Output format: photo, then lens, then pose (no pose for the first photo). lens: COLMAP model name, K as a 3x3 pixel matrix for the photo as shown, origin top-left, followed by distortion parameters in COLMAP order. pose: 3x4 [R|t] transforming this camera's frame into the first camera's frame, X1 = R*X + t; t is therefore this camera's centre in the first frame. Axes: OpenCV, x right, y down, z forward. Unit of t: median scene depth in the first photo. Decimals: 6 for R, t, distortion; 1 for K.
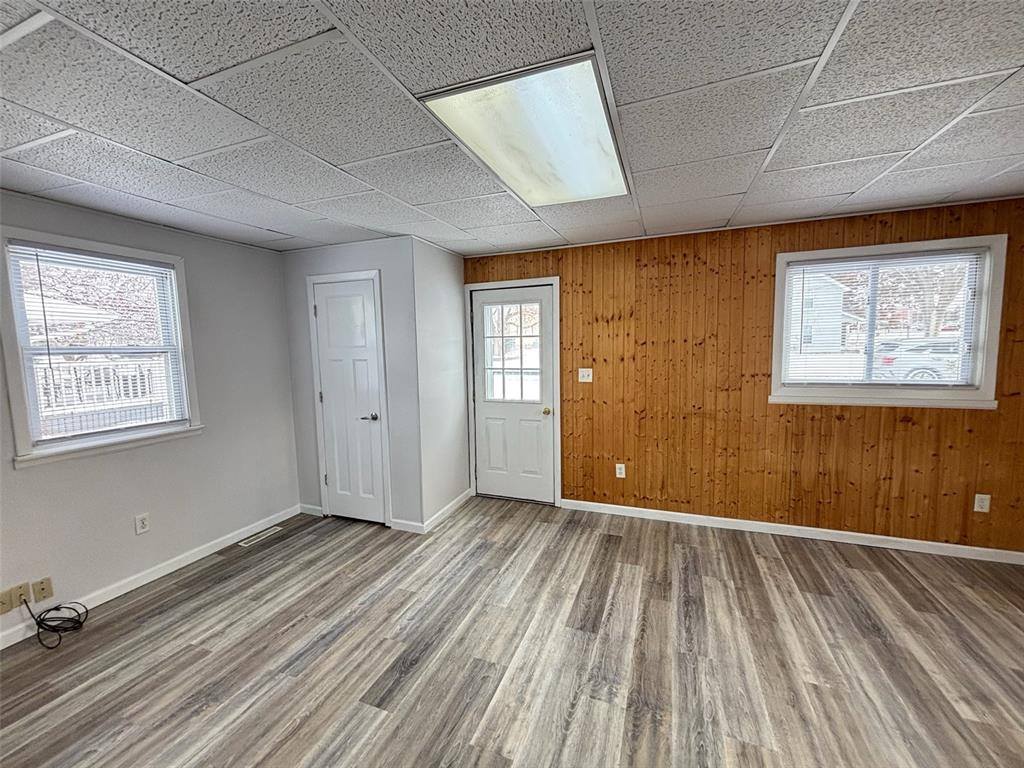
lens RADIAL K [[414.2, 0, 514.5], [0, 414.2, 382.1], [0, 0, 1]] dist [0.013019, -0.002079]
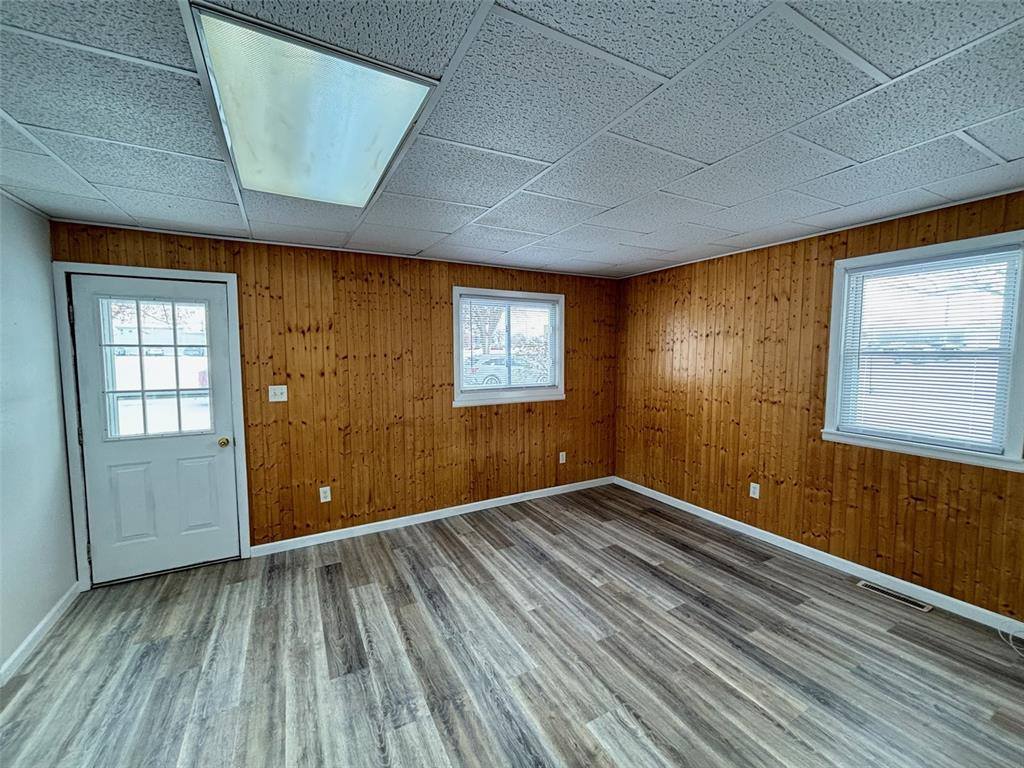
lens RADIAL K [[414.2, 0, 509.9], [0, 414.2, 381.3], [0, 0, 1]] dist [0.013019, -0.002079]
pose [[0.658367, -0.035425, 0.751863, -0.194392], [0.060946, 0.998121, -0.006339, -0.007773], [-0.750226, 0.049996, 0.659289, 0.078848]]
